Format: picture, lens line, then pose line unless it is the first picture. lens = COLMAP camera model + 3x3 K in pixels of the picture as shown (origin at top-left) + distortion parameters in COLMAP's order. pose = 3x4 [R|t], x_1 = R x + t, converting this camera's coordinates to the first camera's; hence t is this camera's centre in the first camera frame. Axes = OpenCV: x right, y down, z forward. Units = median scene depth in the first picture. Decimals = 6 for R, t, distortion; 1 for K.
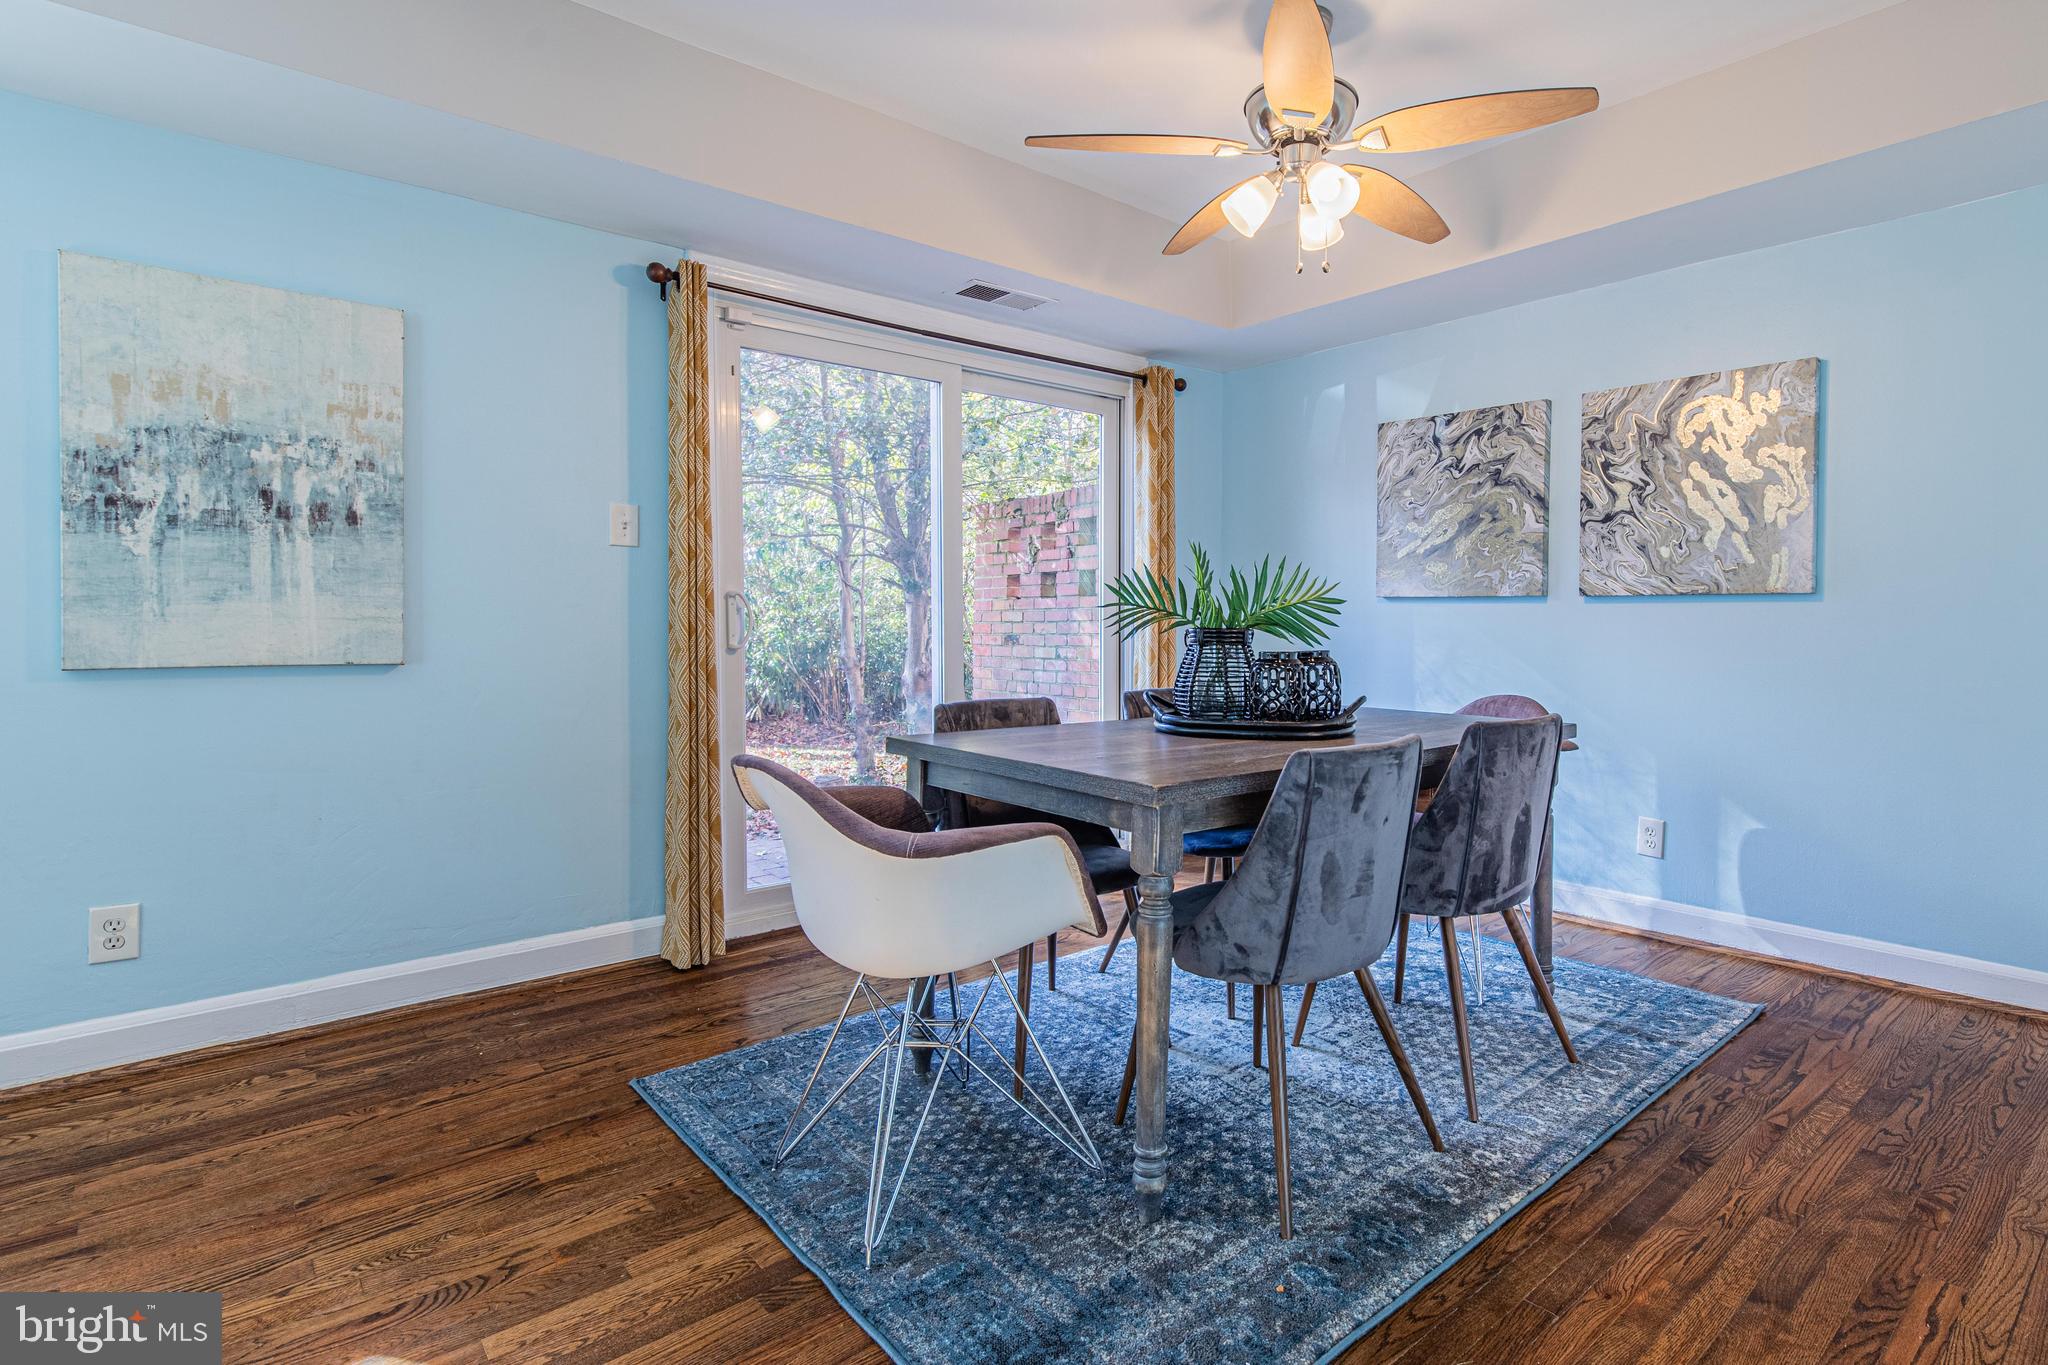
lens RADIAL K [[1017.4, 0, 1141.1], [0, 1017.4, 676.1], [0, 0, 1]] dist [0.005600, -0.002149]
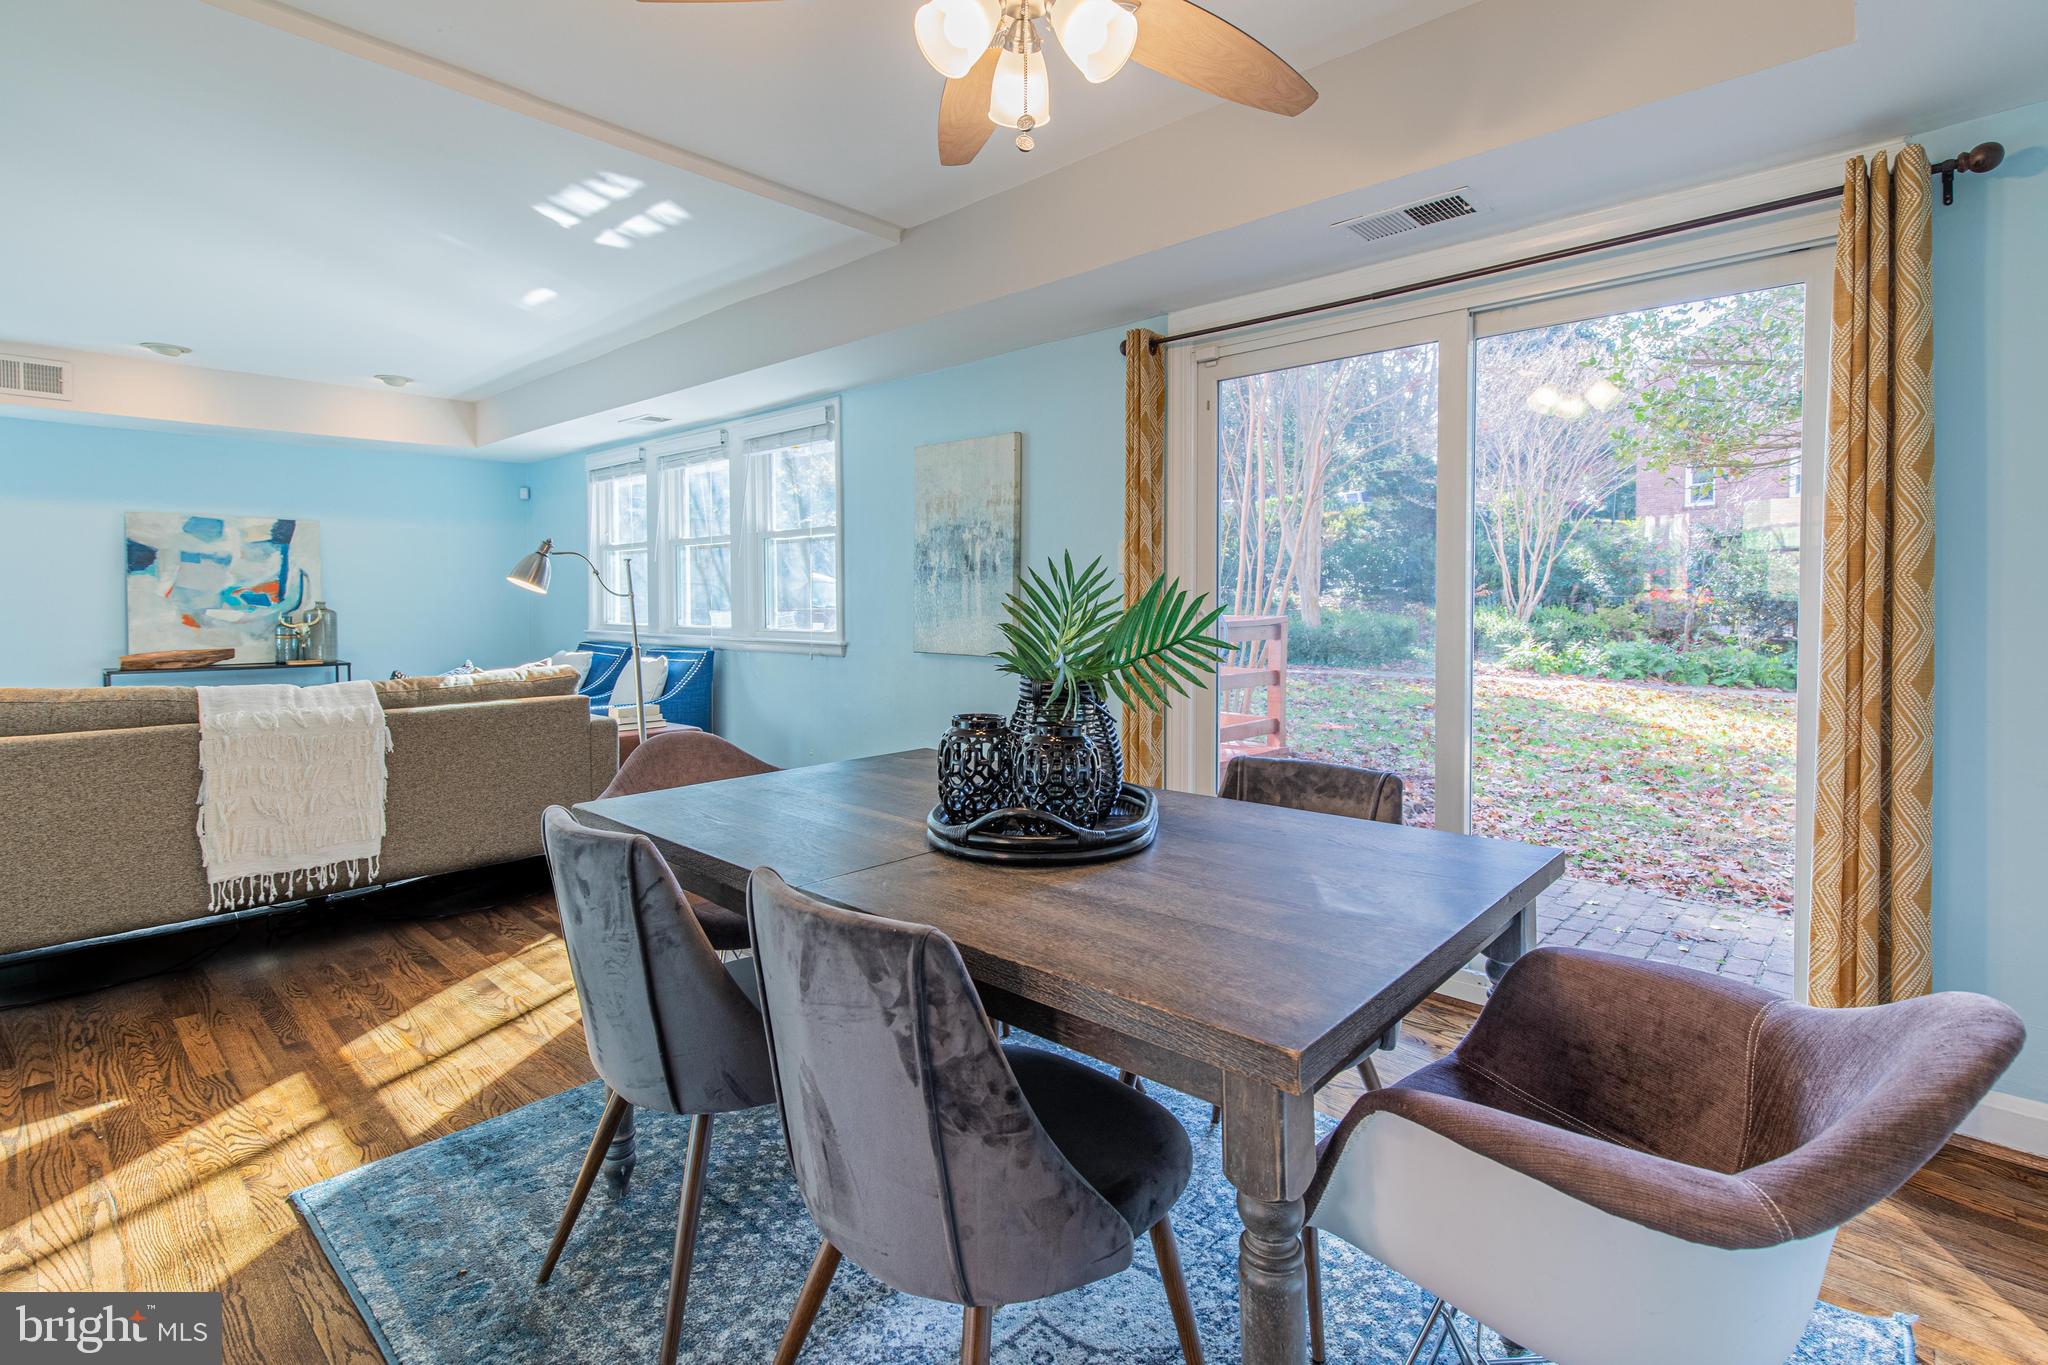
lens RADIAL K [[960.1, 0, 1033.0], [0, 960.1, 614.0], [0, 0, 1]] dist [0.004587, -0.002030]
pose [[0.110289, 0.011220, -0.993836, 0.592737], [-0.054766, 0.998486, 0.005195, -0.072321], [0.992390, 0.053856, 0.110736, 0.702612]]
